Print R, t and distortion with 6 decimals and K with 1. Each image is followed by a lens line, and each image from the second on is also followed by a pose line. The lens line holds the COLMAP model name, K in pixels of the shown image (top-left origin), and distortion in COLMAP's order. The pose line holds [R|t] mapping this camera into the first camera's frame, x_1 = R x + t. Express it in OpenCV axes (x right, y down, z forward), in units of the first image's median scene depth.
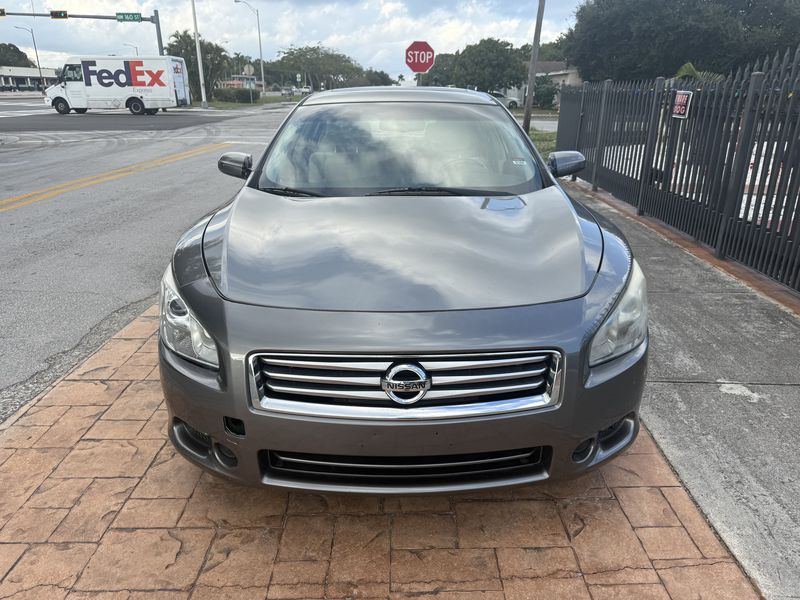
lens RADIAL K [[572.0, 0, 400.0], [0, 572.0, 300.0], [0, 0, 1]] dist [0.003072, -0.002796]
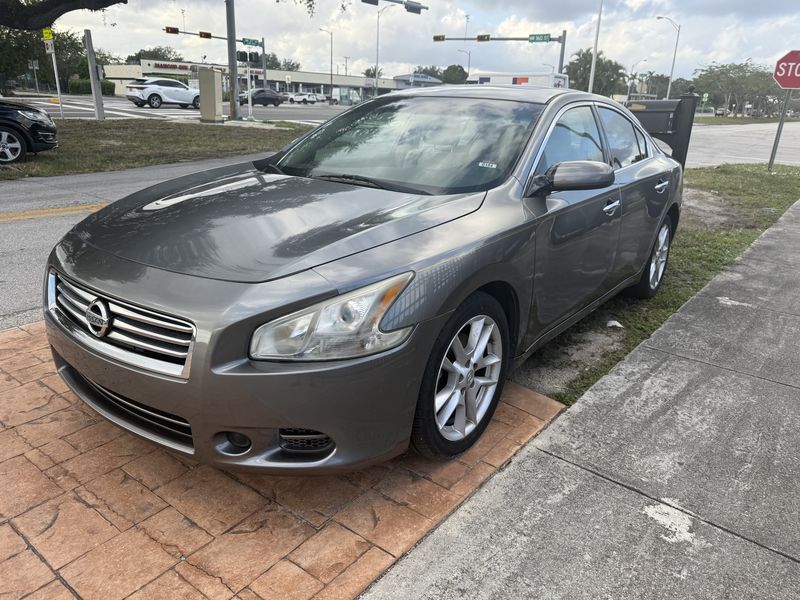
lens RADIAL K [[565.3, 0, 400.1], [0, 565.3, 309.7], [0, 0, 1]] dist [0.002341, -0.004098]
pose [[0.788954, 0.233711, -0.568270, 0.128220], [-0.239471, 0.968664, 0.065911, -0.010194], [0.565867, 0.084084, 0.820198, 0.046646]]
